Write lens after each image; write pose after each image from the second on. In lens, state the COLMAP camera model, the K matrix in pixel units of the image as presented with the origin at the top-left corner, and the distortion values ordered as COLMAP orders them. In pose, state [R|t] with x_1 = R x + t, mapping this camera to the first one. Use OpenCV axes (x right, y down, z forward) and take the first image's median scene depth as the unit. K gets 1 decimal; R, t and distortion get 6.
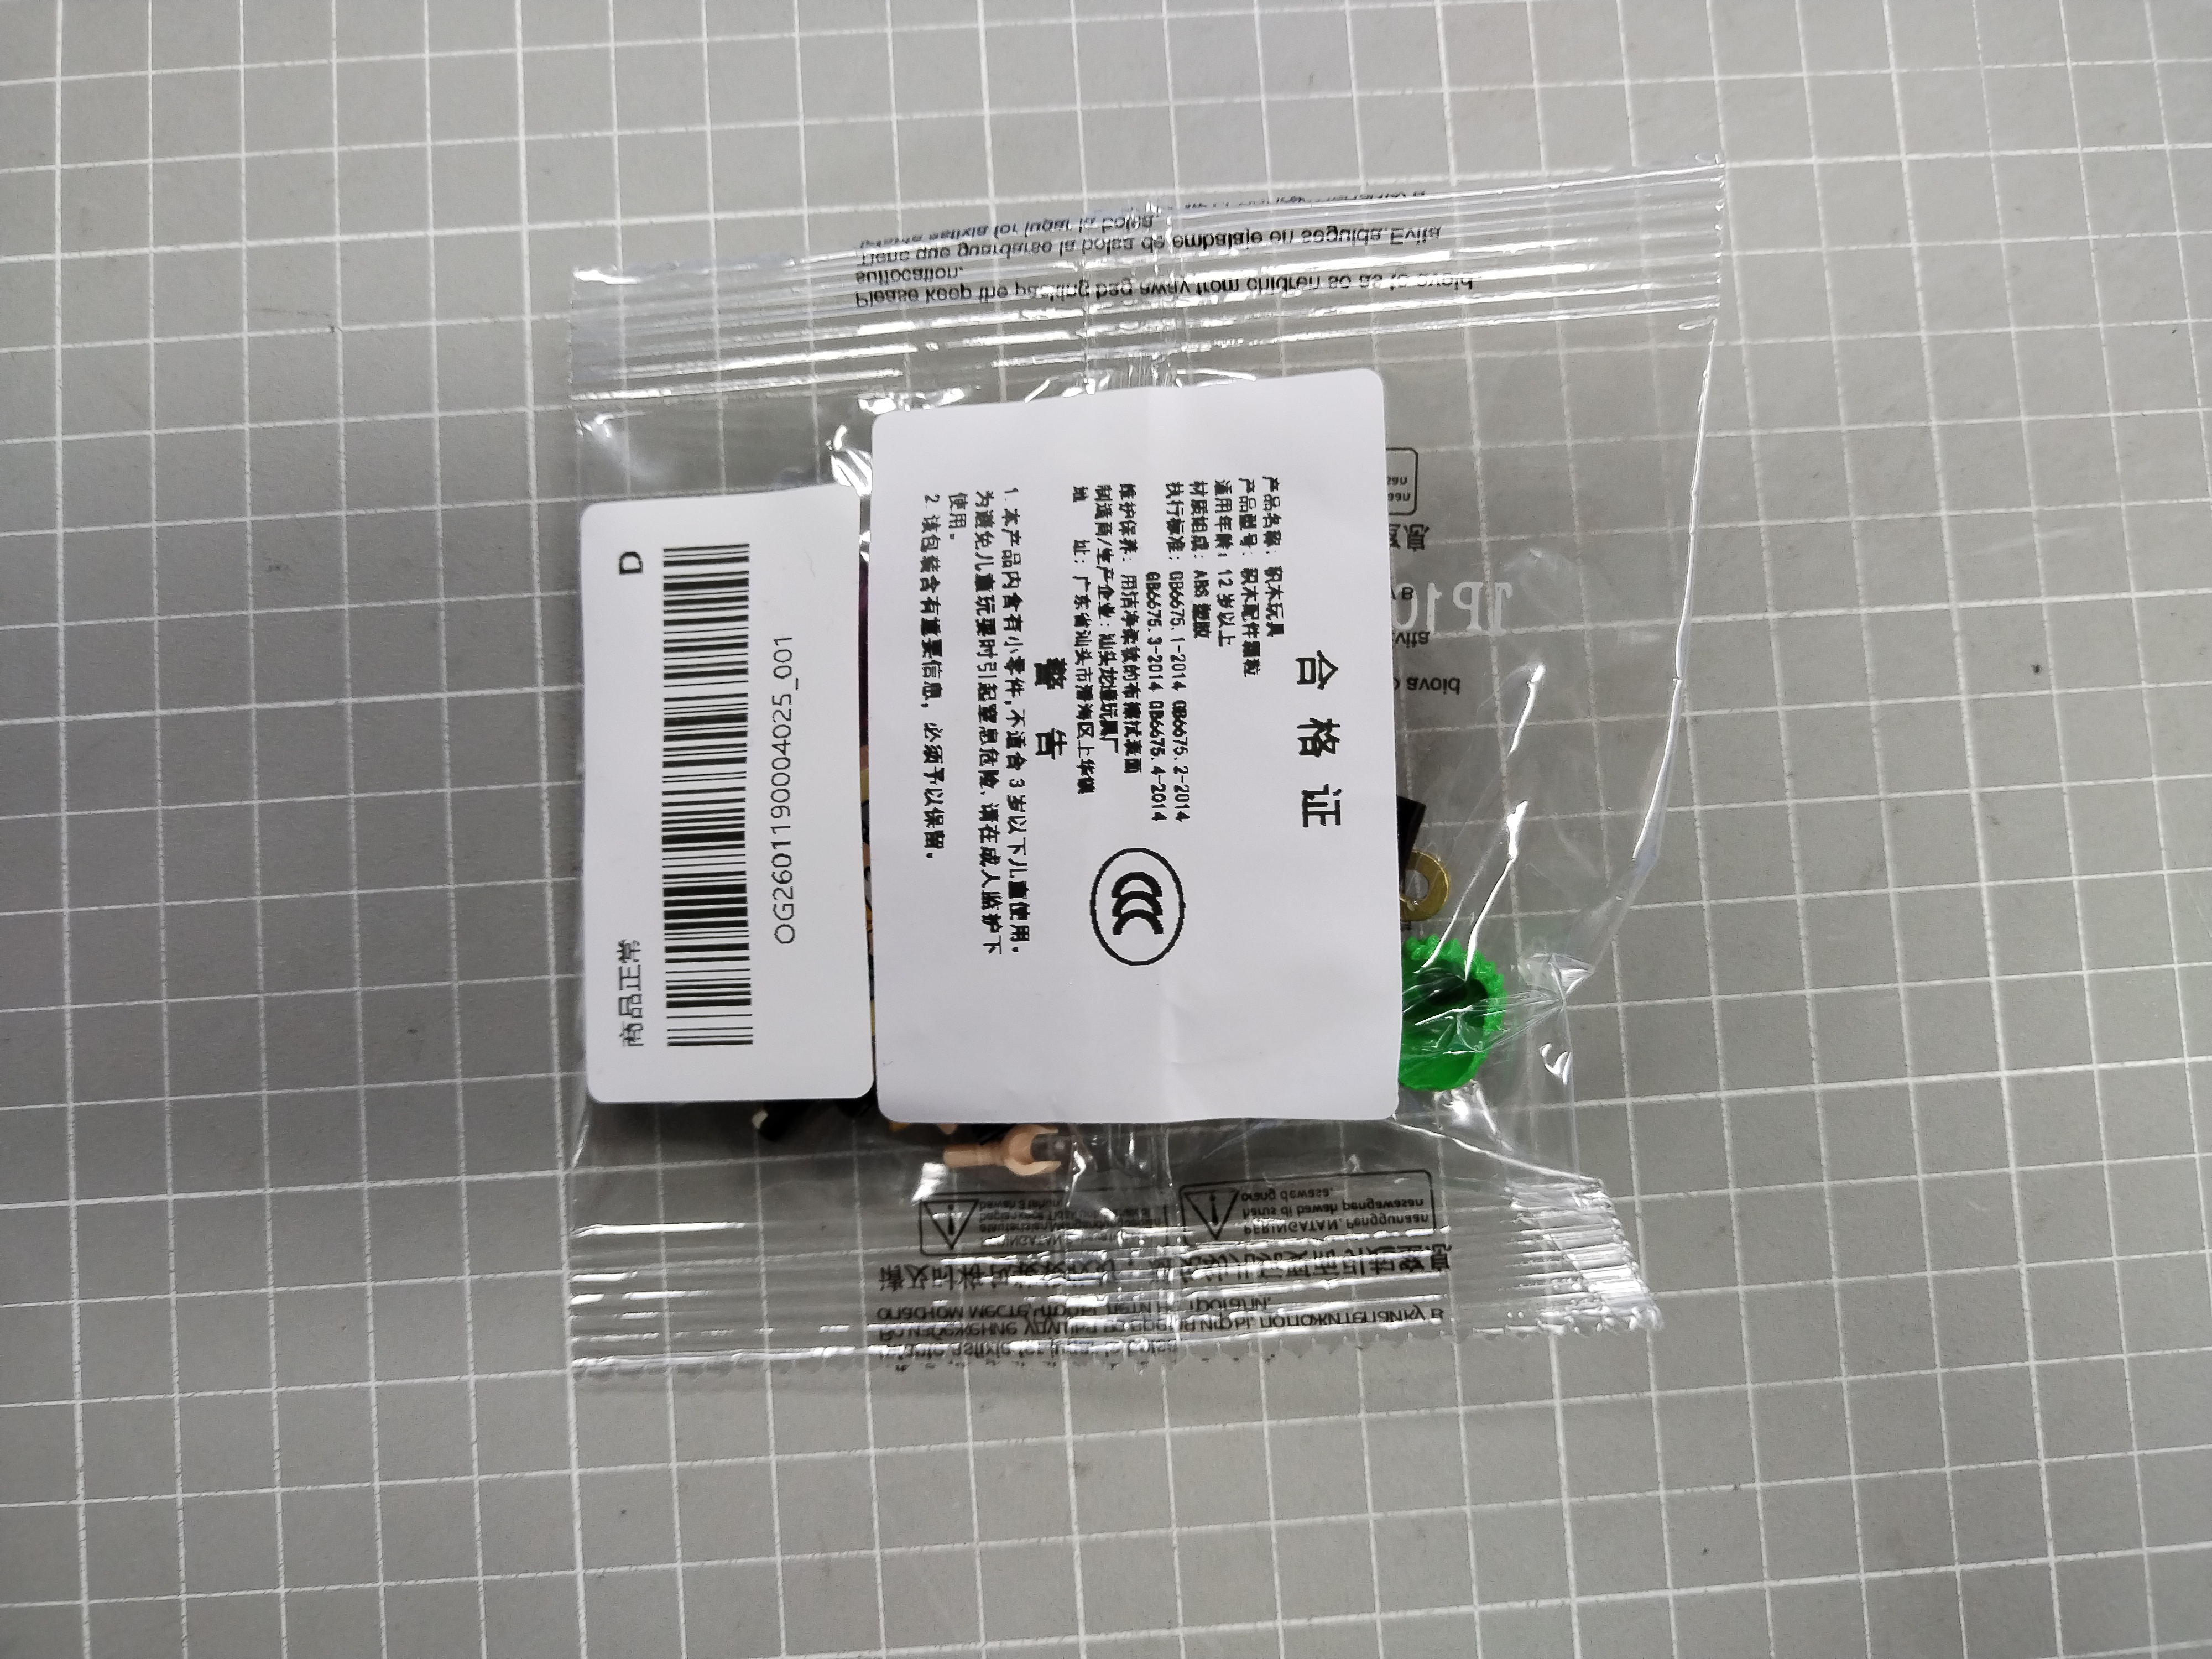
lens RADIAL K [[1790.7, 0, 1106.0], [0, 1790.7, 829.5], [0, 0, 1]] dist [-0.031551, -0.003763]
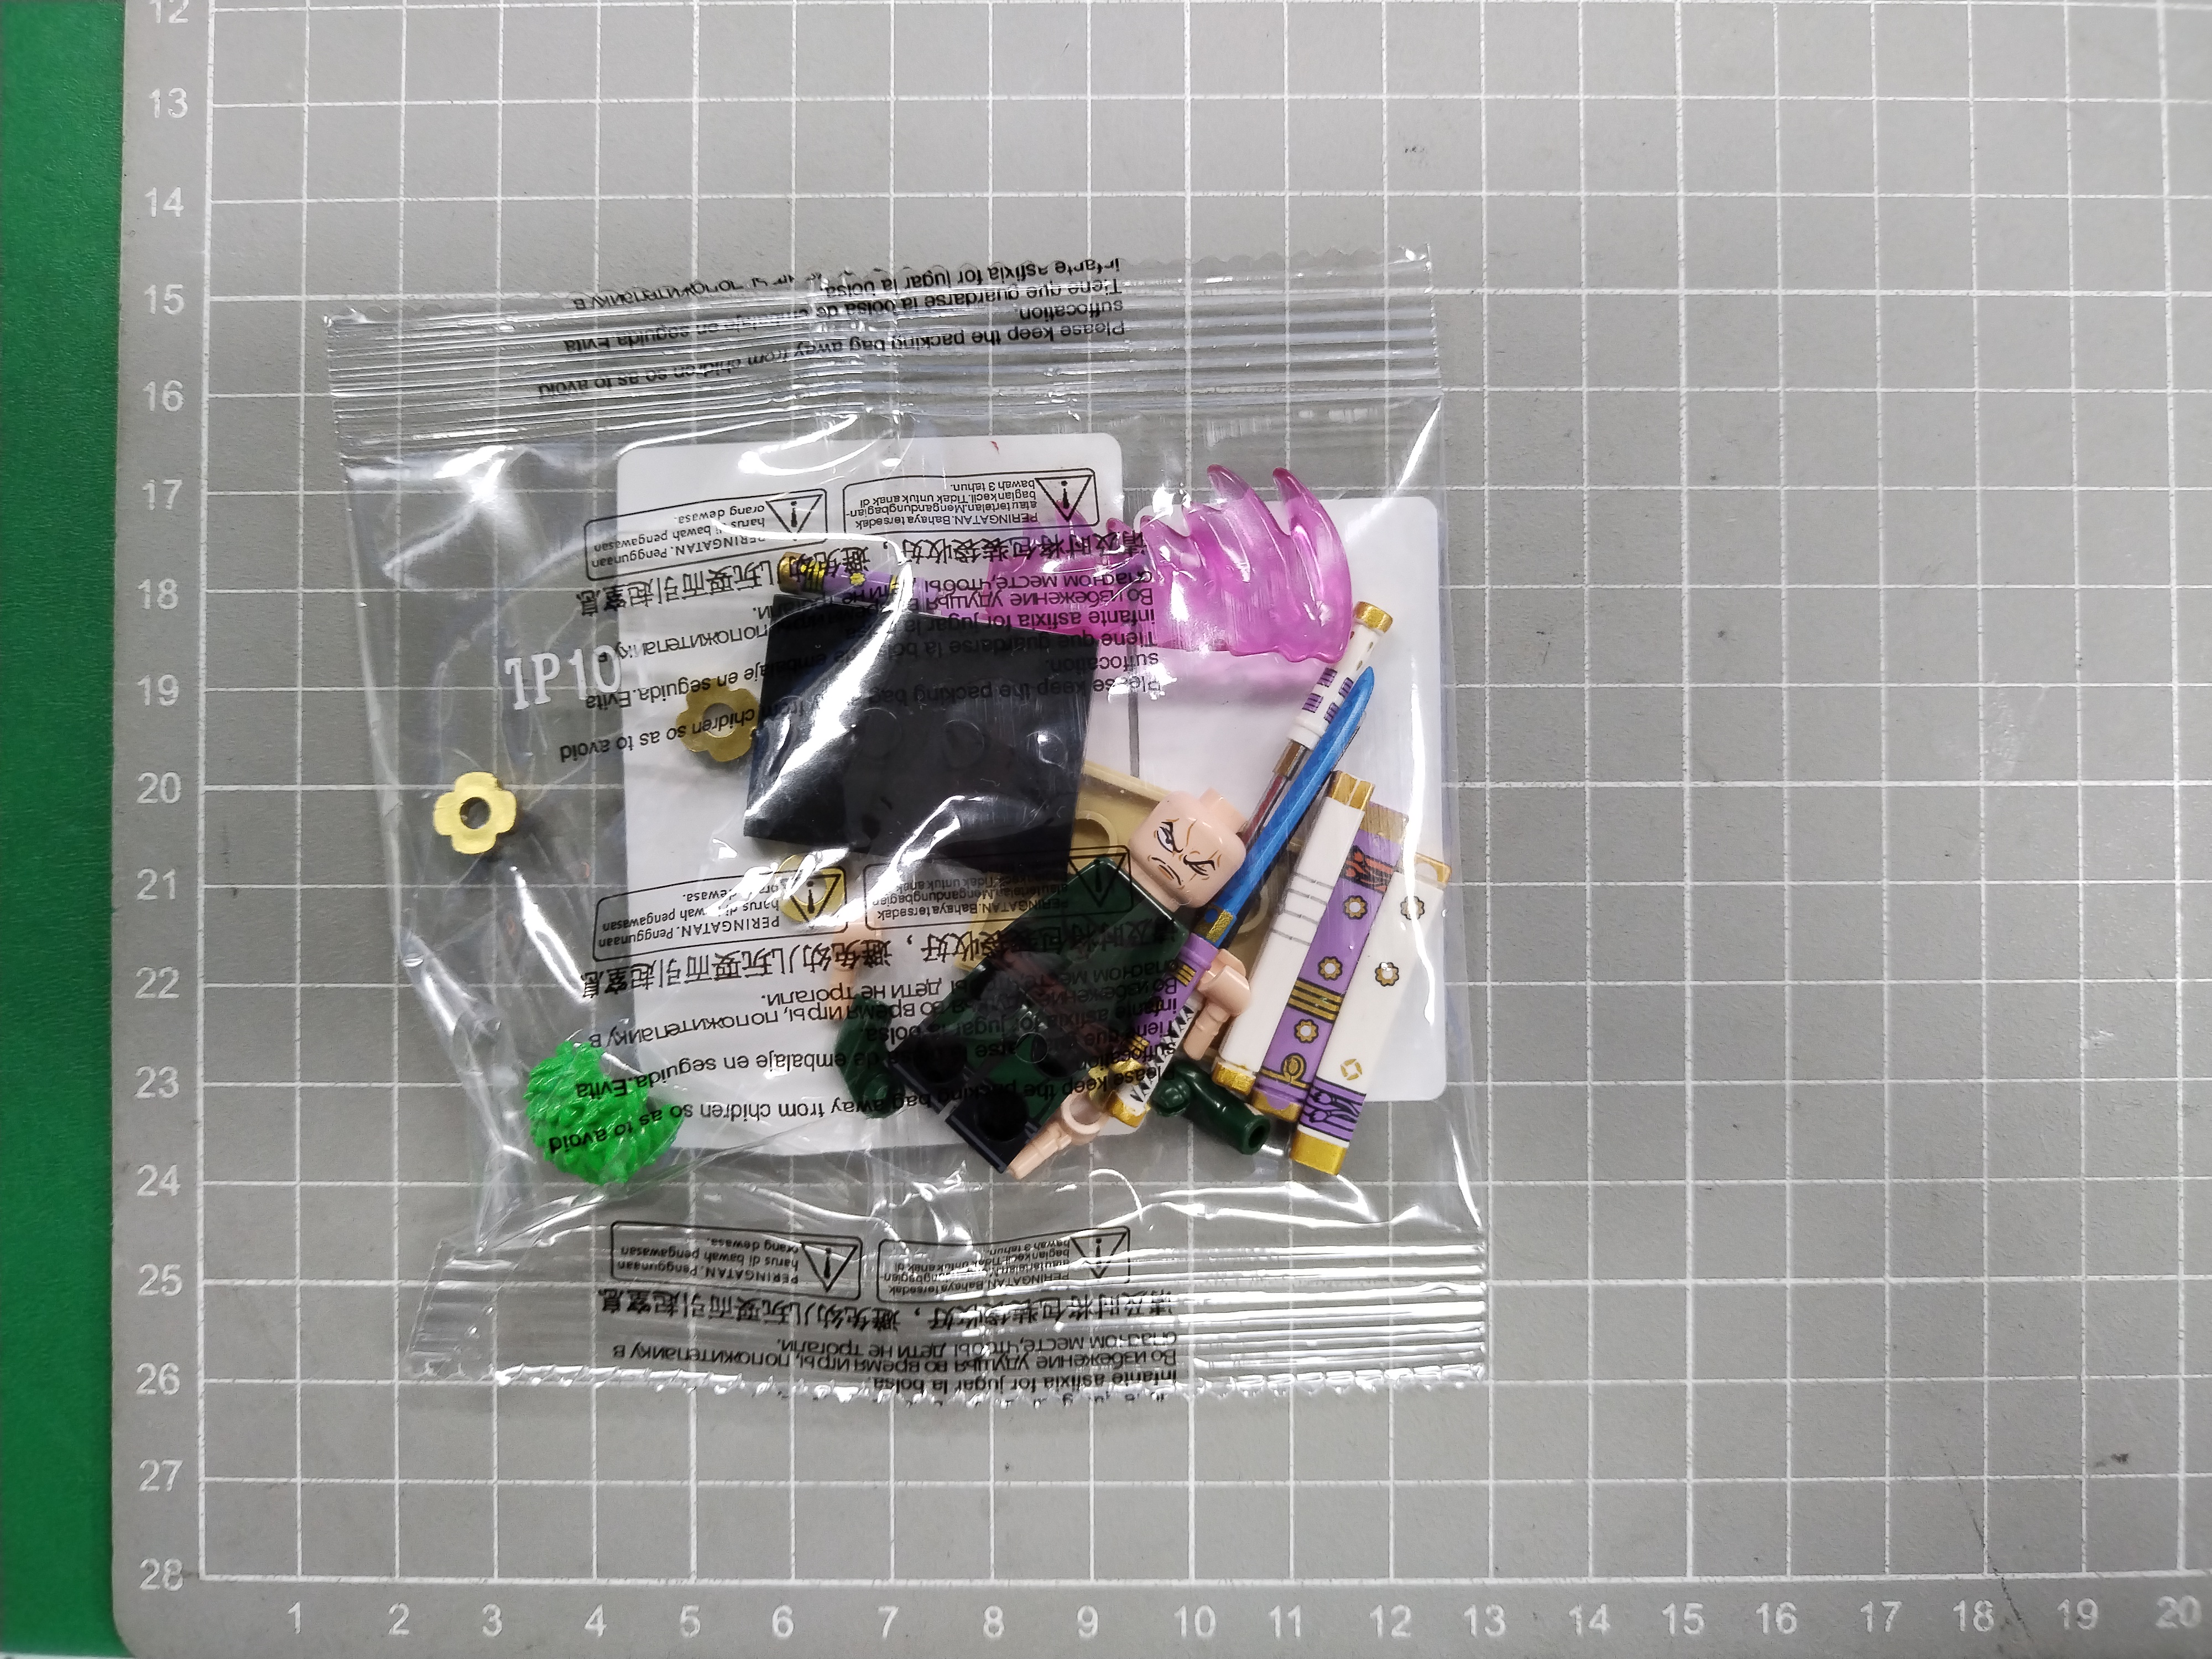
lens RADIAL K [[1790.7, 0, 1106.0], [0, 1790.7, 829.5], [0, 0, 1]] dist [-0.031551, -0.003763]
pose [[0.997709, 0.061562, -0.028054, -0.591075], [-0.059620, 0.996071, 0.065477, 0.170336], [0.031974, -0.063654, 0.997460, 0.004732]]
